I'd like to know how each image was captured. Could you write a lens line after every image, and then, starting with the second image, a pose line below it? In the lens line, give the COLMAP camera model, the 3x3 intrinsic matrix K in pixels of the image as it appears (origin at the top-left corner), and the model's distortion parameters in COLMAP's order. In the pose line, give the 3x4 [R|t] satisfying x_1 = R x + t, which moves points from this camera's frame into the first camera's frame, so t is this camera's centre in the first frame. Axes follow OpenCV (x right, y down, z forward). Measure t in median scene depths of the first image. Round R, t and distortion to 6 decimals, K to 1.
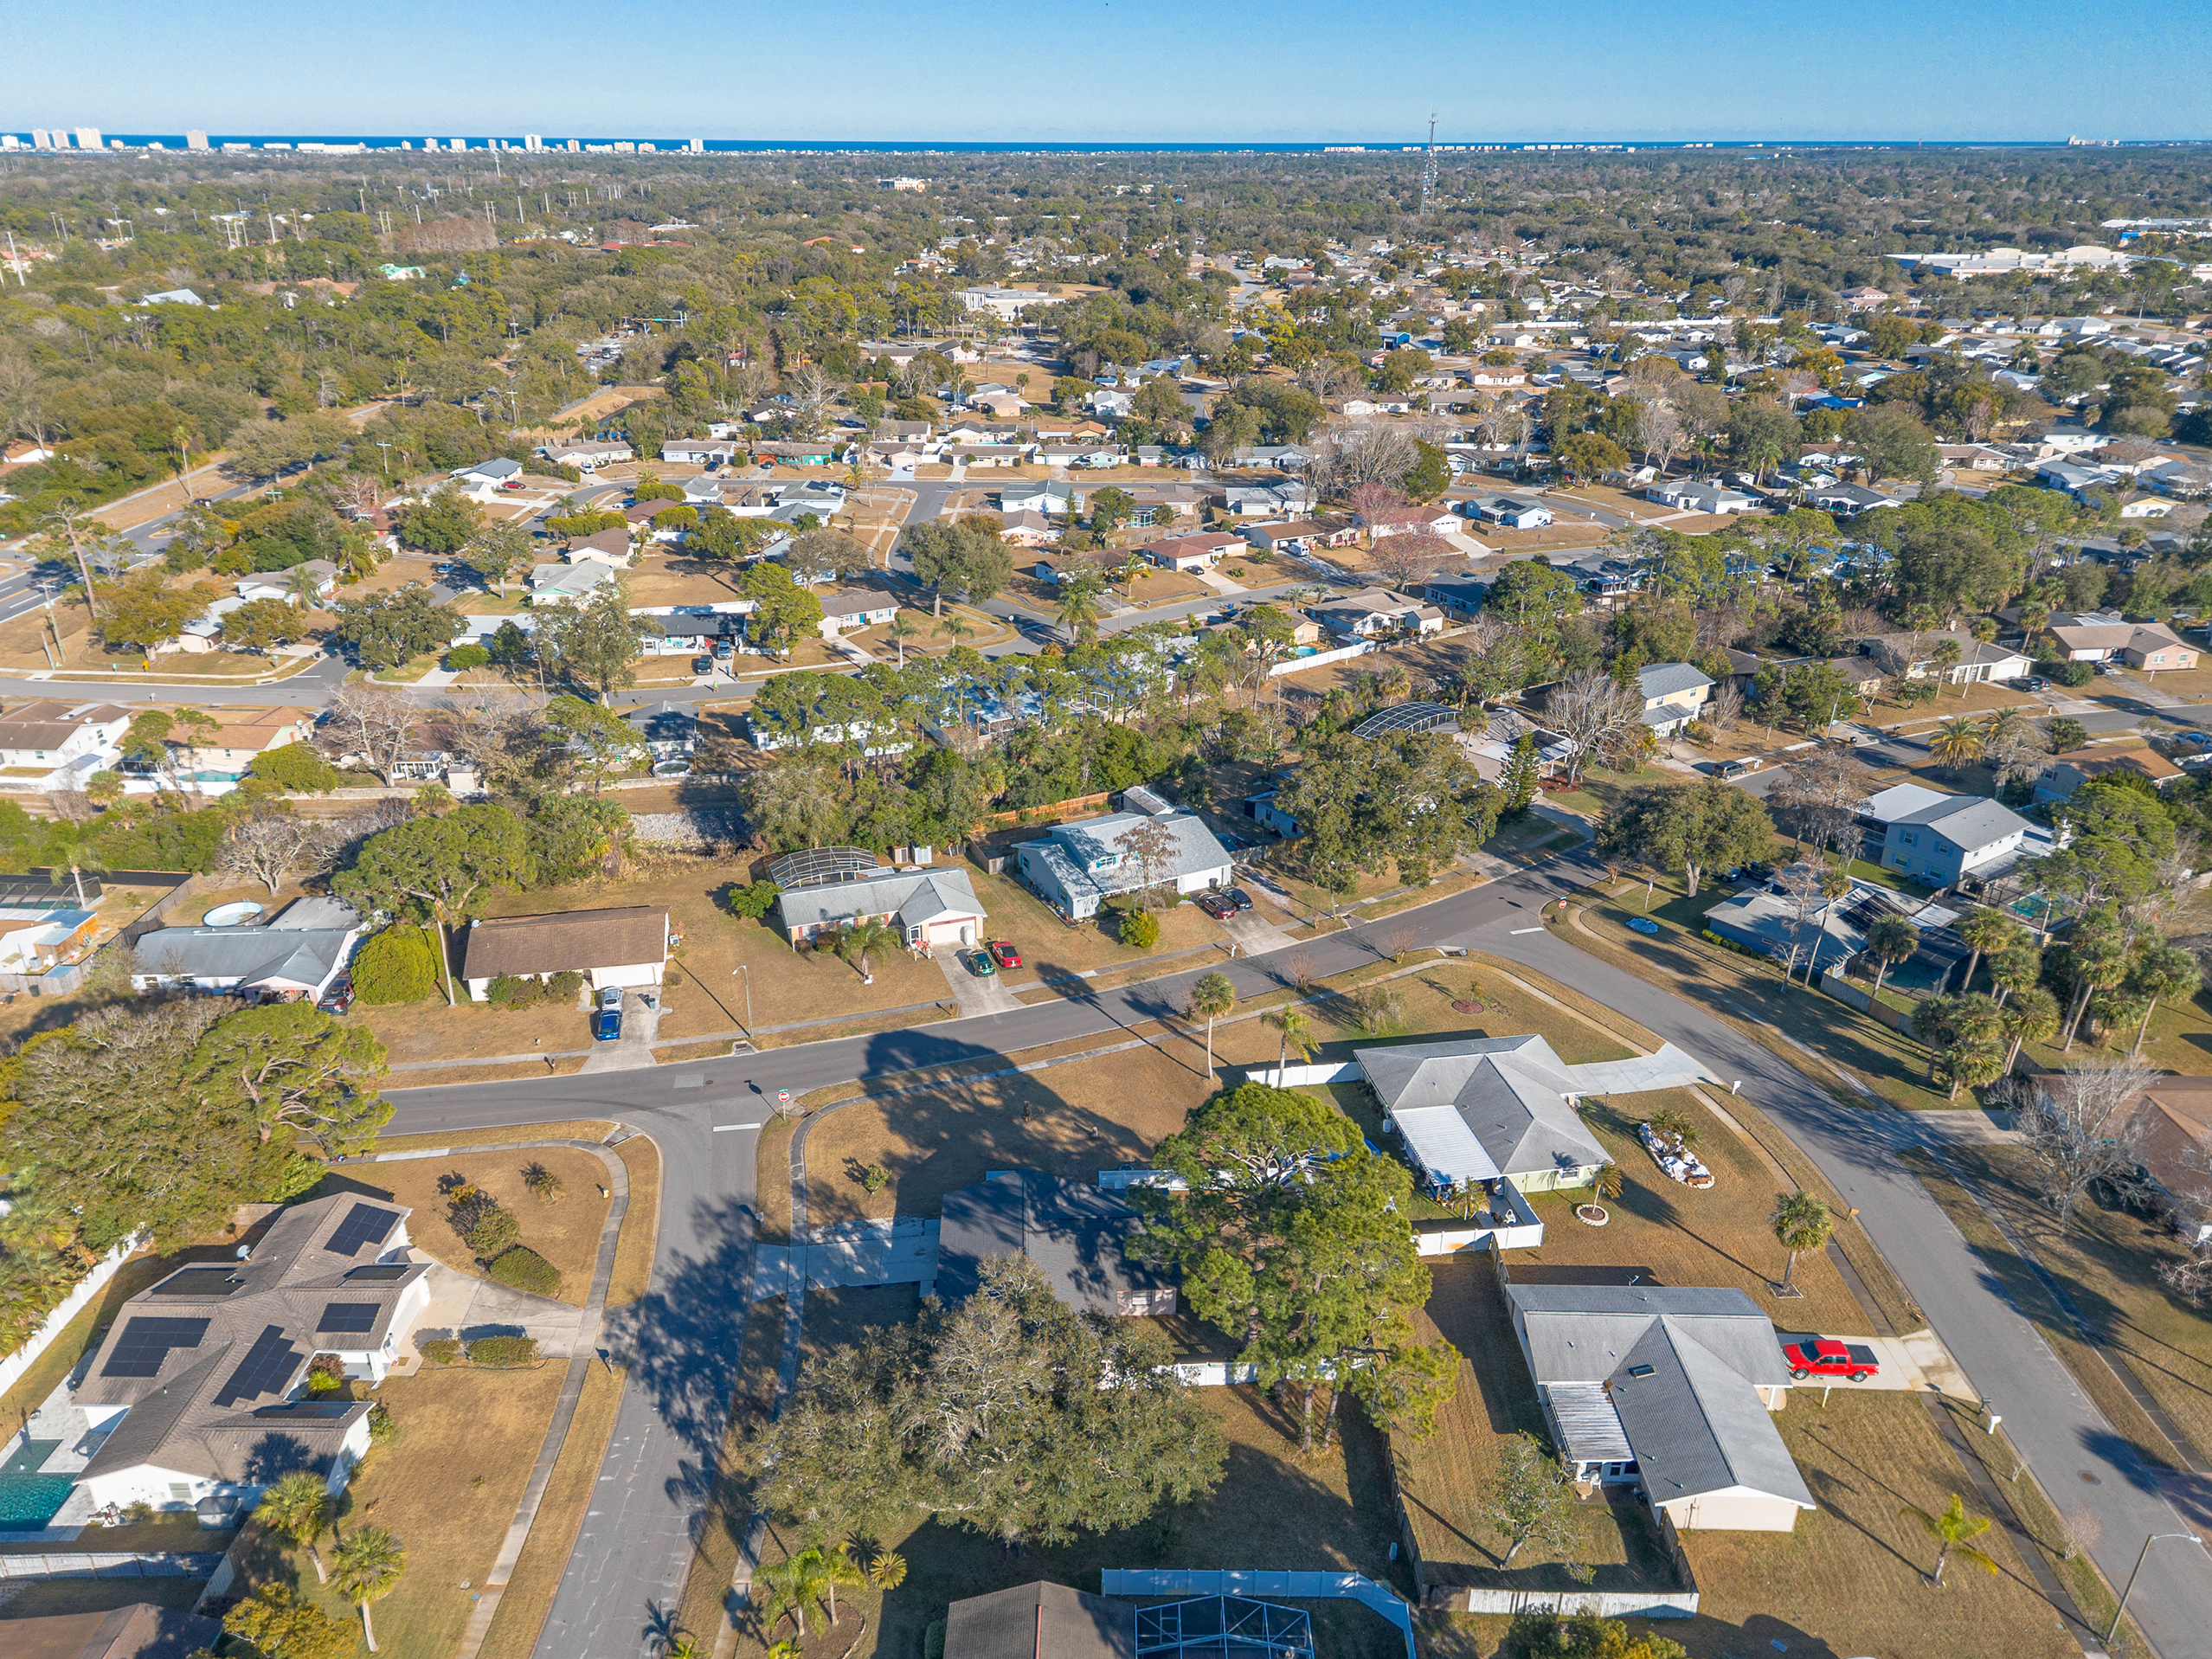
lens RADIAL K [[1564.7, 0, 1106.0], [0, 1564.7, 829.5], [0, 0, 1]] dist [0.083945, -0.089925]
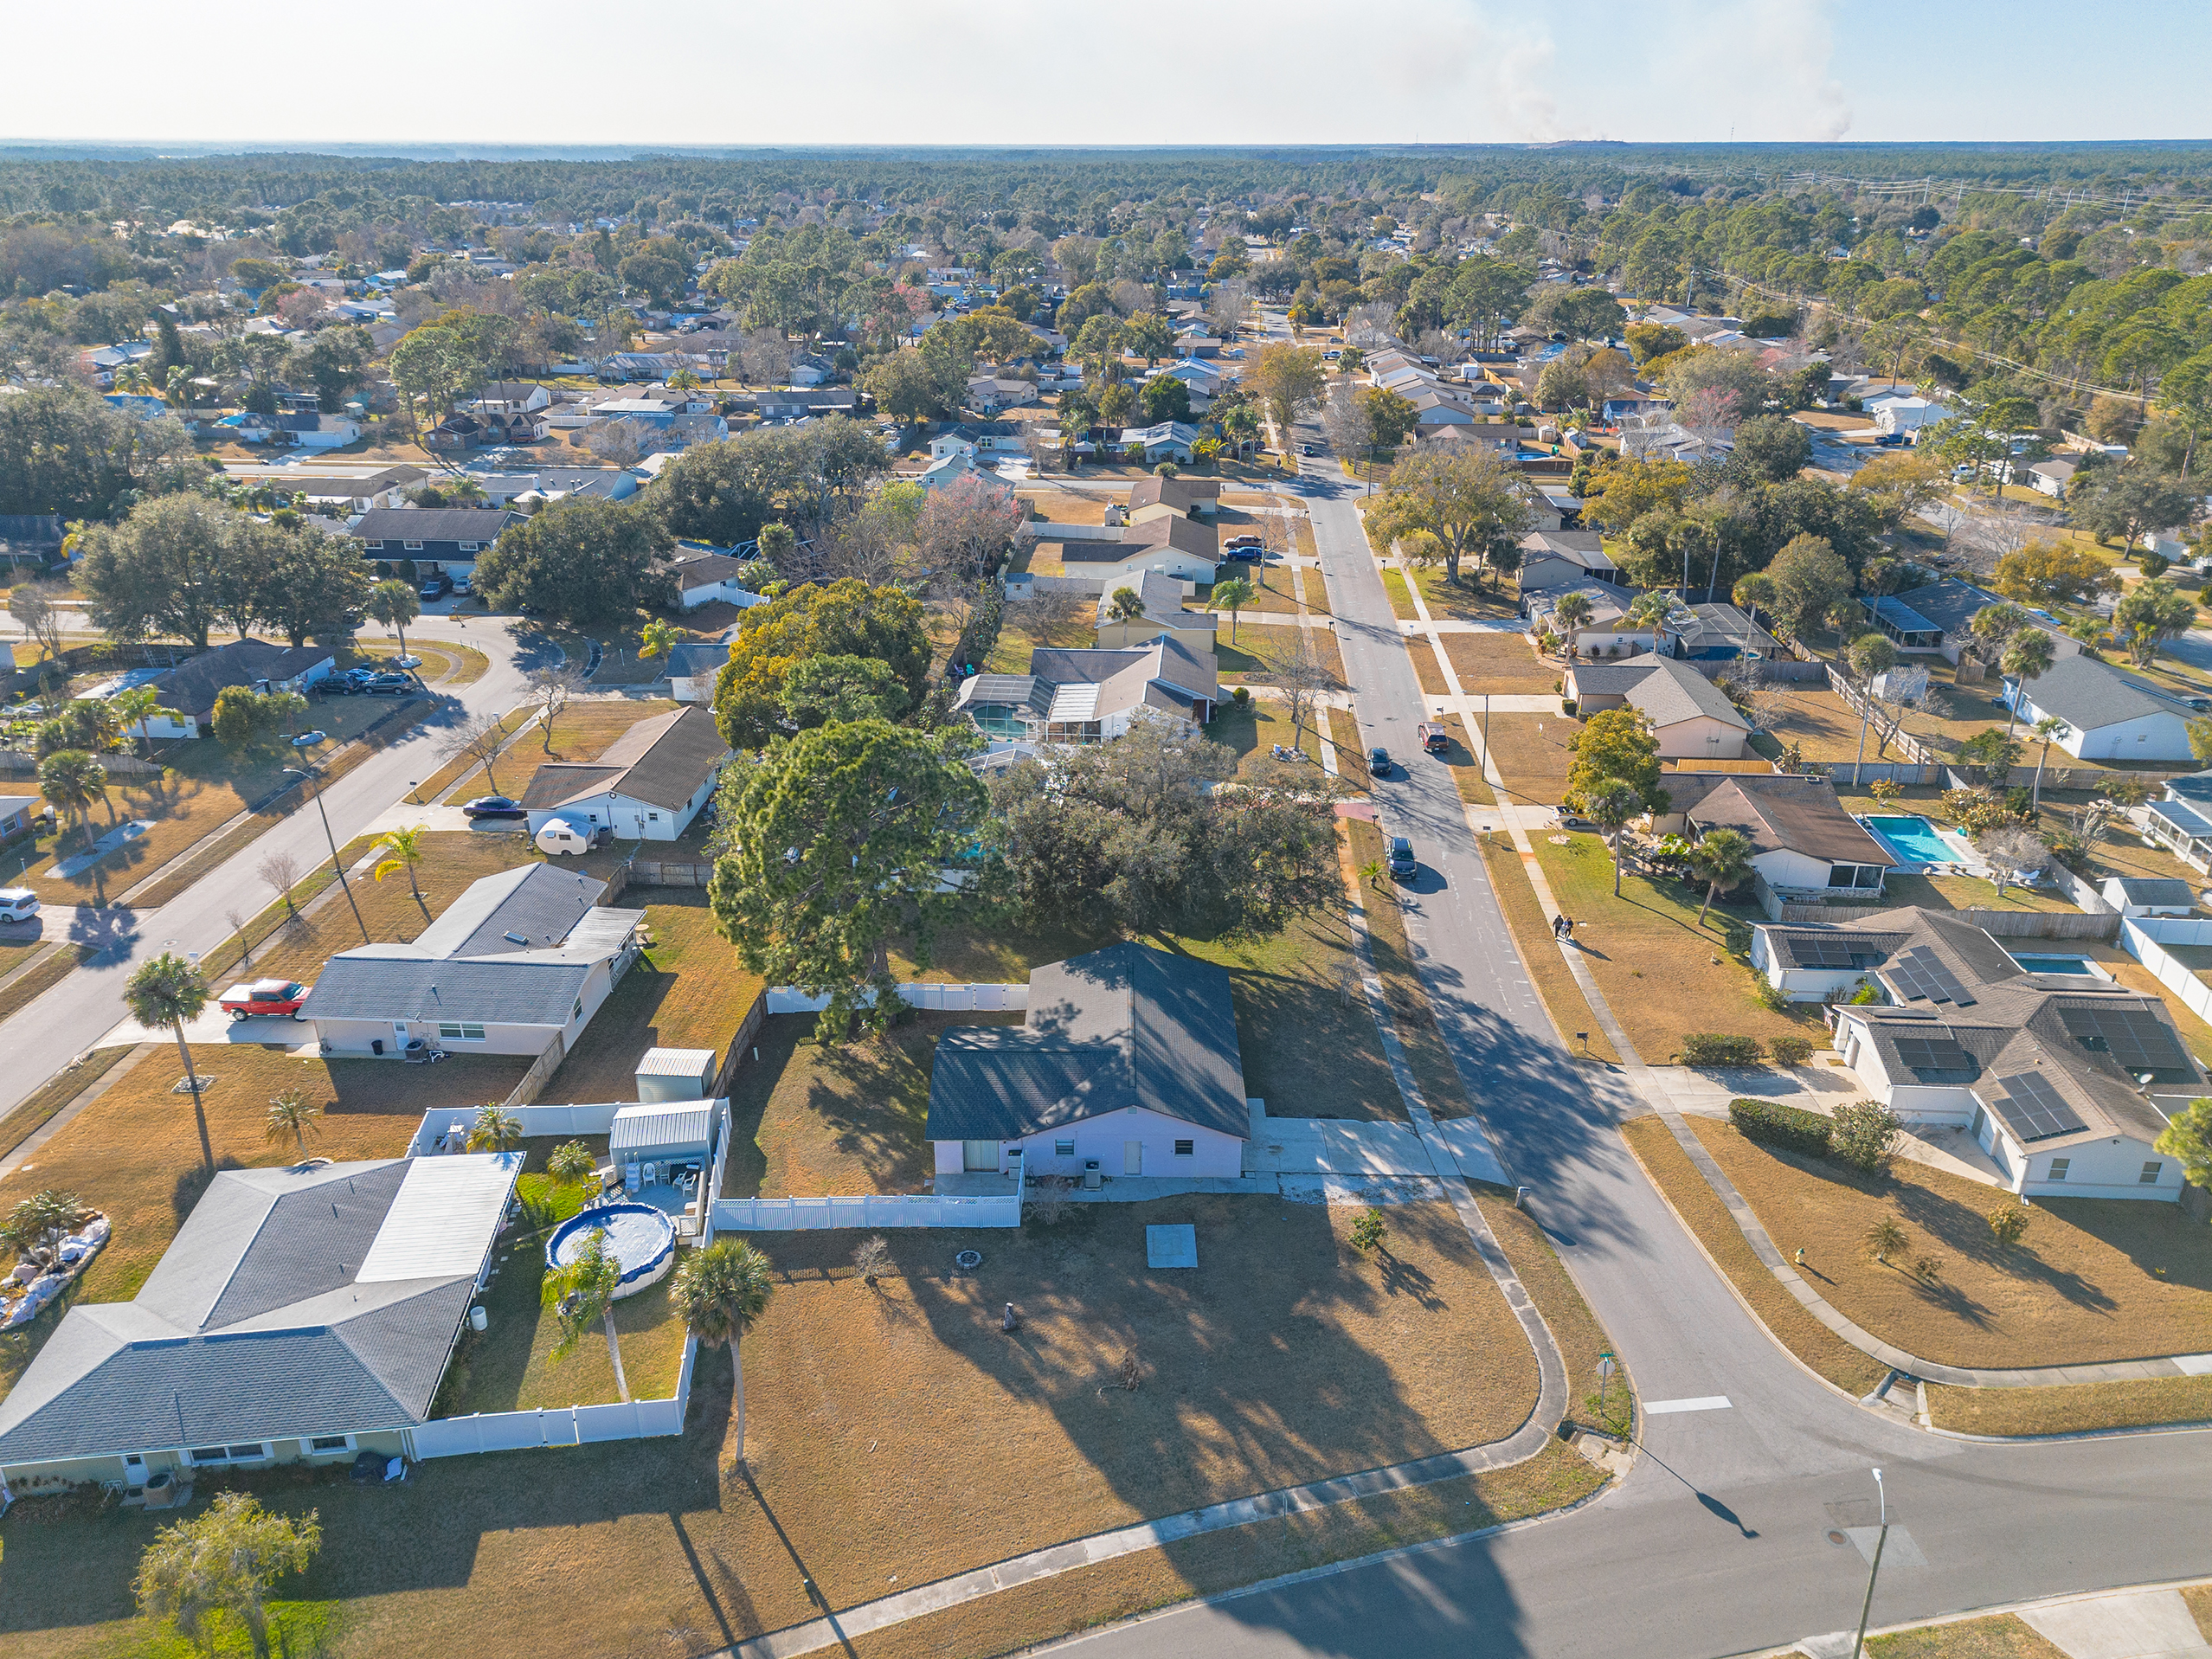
lens RADIAL K [[1556.3, 0, 1106.0], [0, 1556.3, 829.5], [0, 0, 1]] dist [0.086910, -0.087660]
pose [[-0.997996, -0.031640, 0.054798, -0.050482], [0.018898, 0.677452, 0.735324, -0.250189], [-0.060389, 0.734886, -0.675497, 0.934489]]
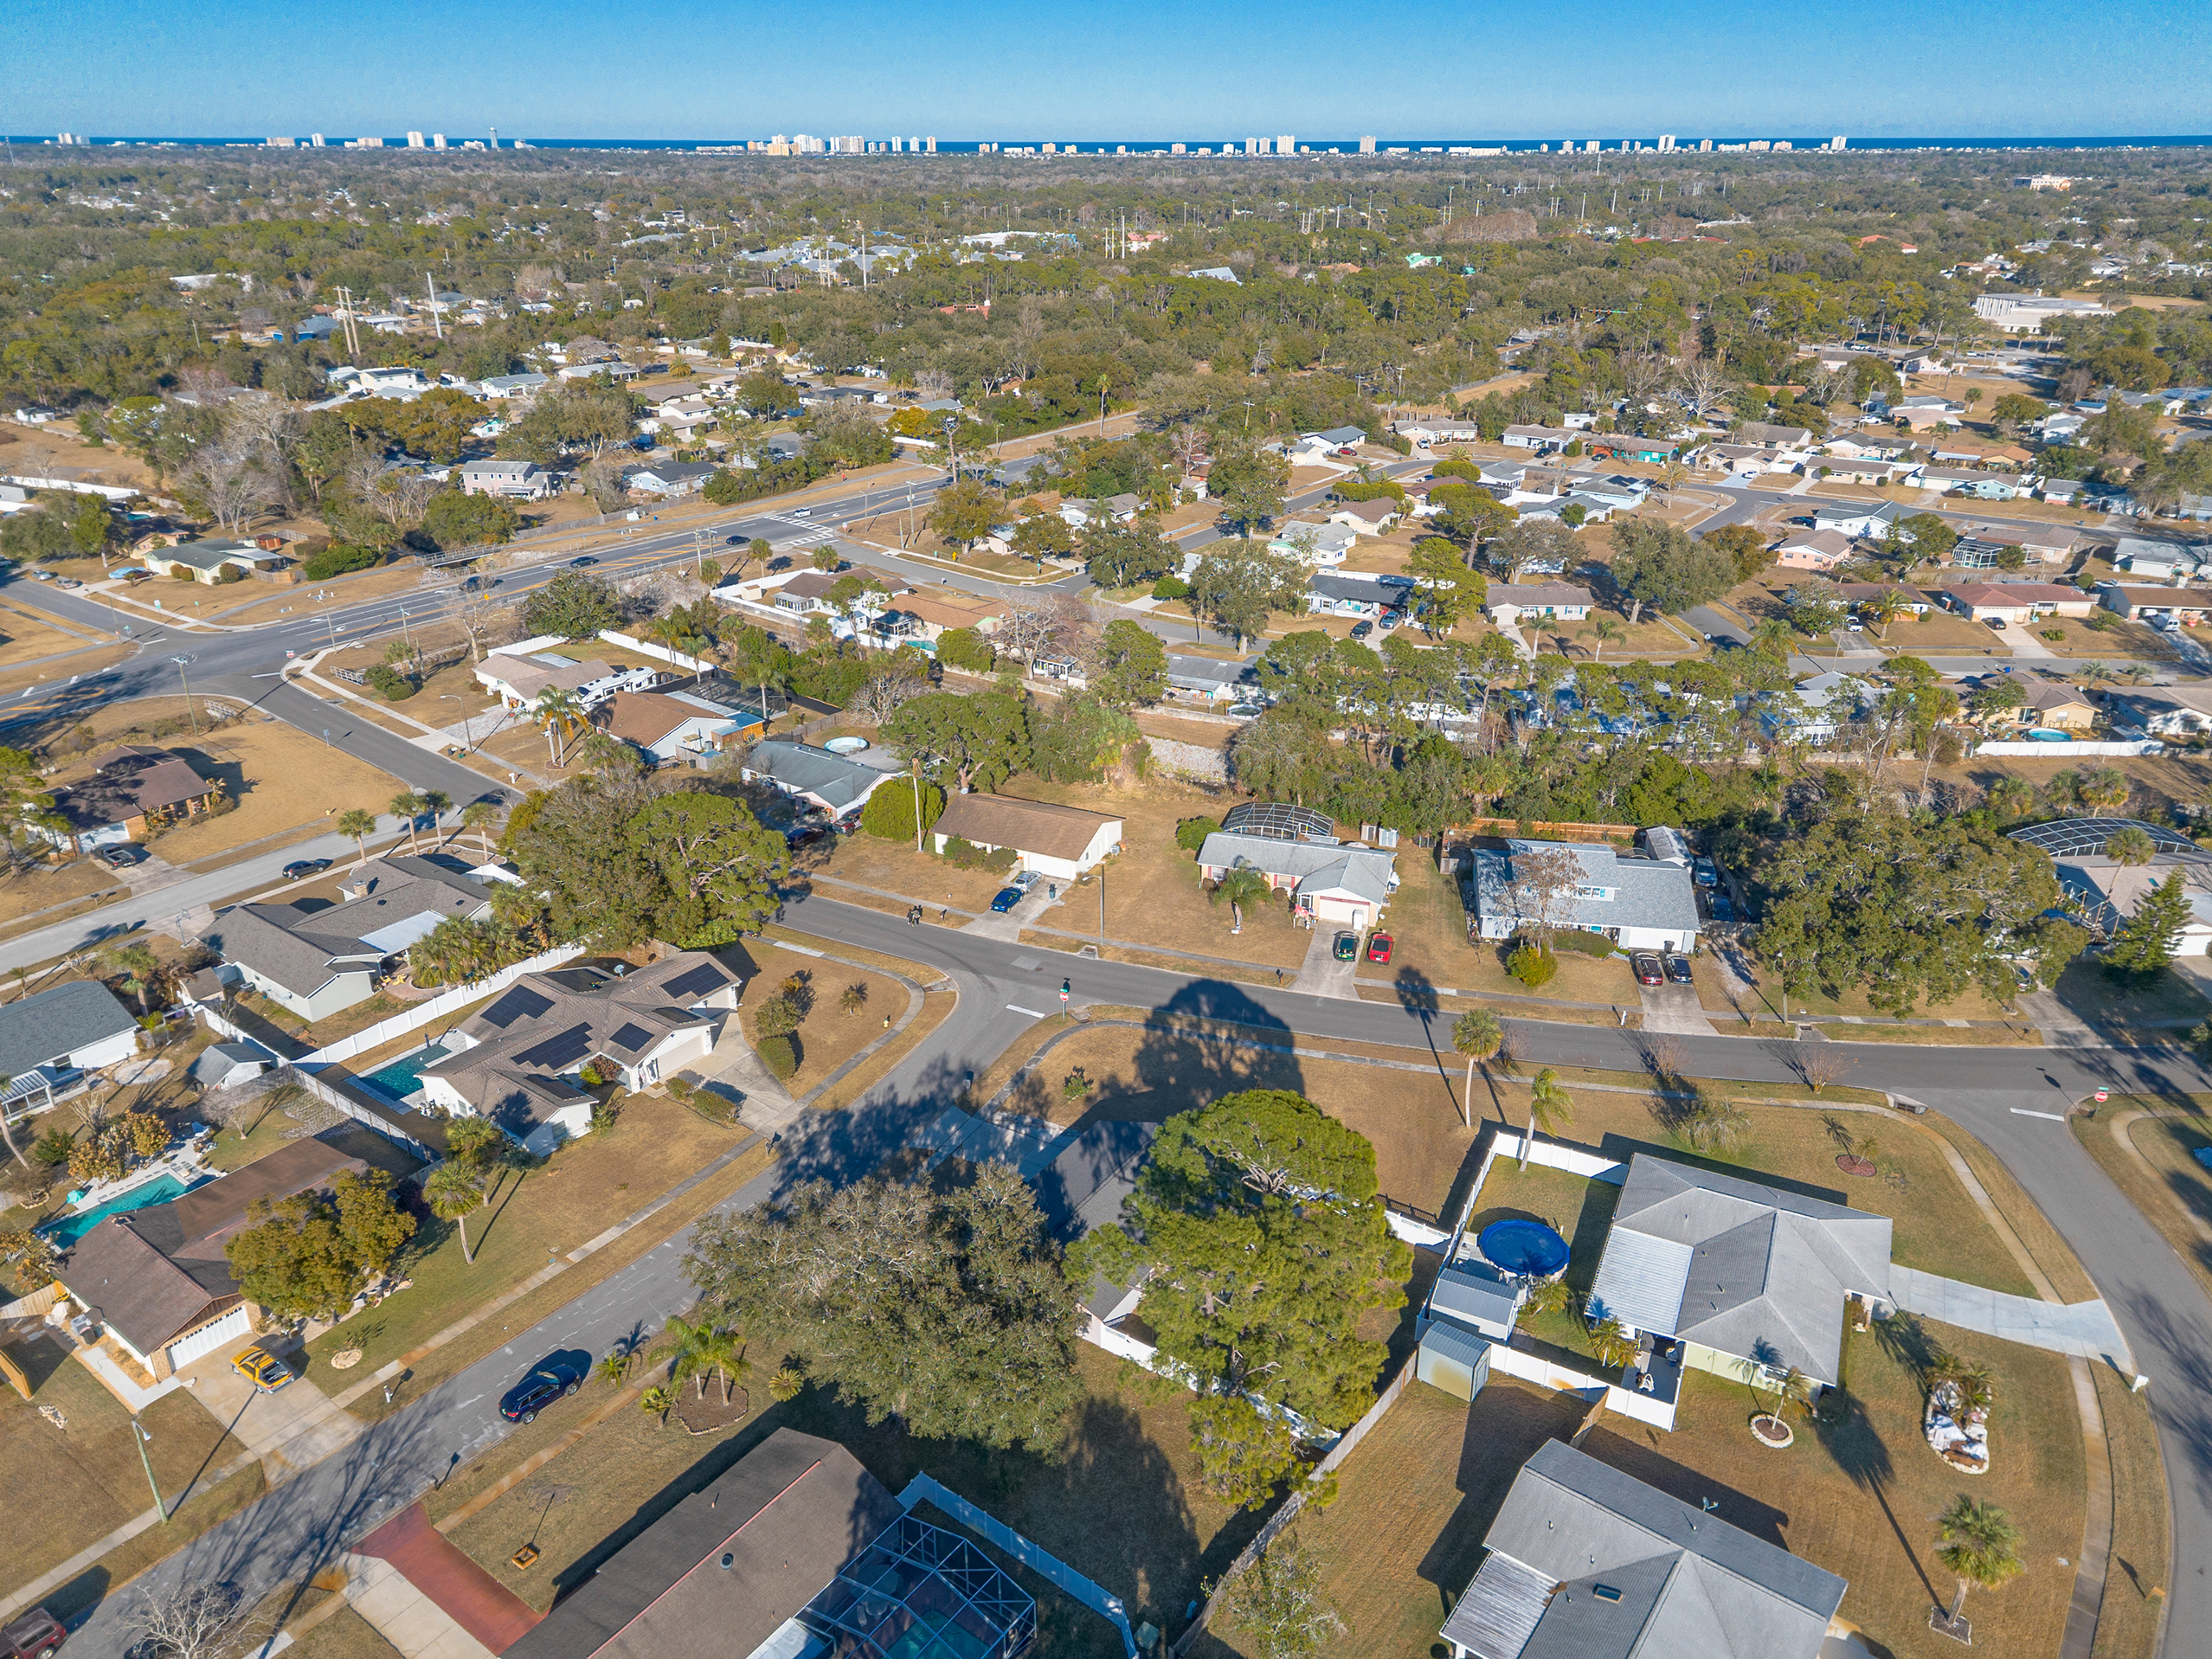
lens RADIAL K [[1564.7, 0, 1106.0], [0, 1564.7, 829.5], [0, 0, 1]] dist [0.083945, -0.089925]
pose [[0.802409, 0.235666, -0.548271, 0.282705], [-0.236128, 0.969126, 0.070985, -0.016822], [0.548072, 0.072504, 0.833283, 0.096156]]
